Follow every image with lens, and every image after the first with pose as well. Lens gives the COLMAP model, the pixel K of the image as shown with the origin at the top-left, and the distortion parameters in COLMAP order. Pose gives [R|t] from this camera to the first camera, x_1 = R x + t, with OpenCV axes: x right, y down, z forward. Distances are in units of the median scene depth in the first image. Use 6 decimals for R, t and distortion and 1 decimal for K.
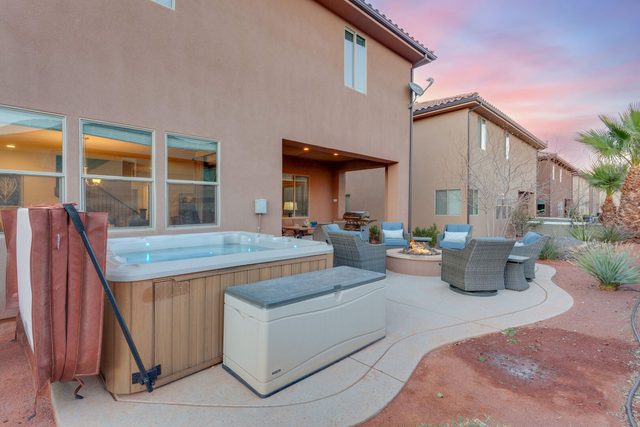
lens RADIAL K [[304.7, 0, 320.0], [0, 304.7, 213.5], [0, 0, 1]] dist [0.001670, 0.000114]
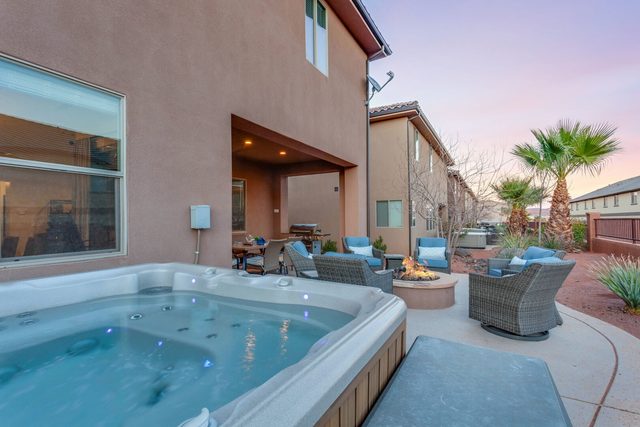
lens RADIAL K [[302.9, 0, 317.8], [0, 302.9, 224.6], [0, 0, 1]] dist [-0.000901, -0.000050]
pose [[0.961100, -0.007092, 0.276110, -0.084300], [0.007915, 0.999967, -0.001863, -0.003393], [-0.276087, 0.003976, 0.961124, 0.219451]]
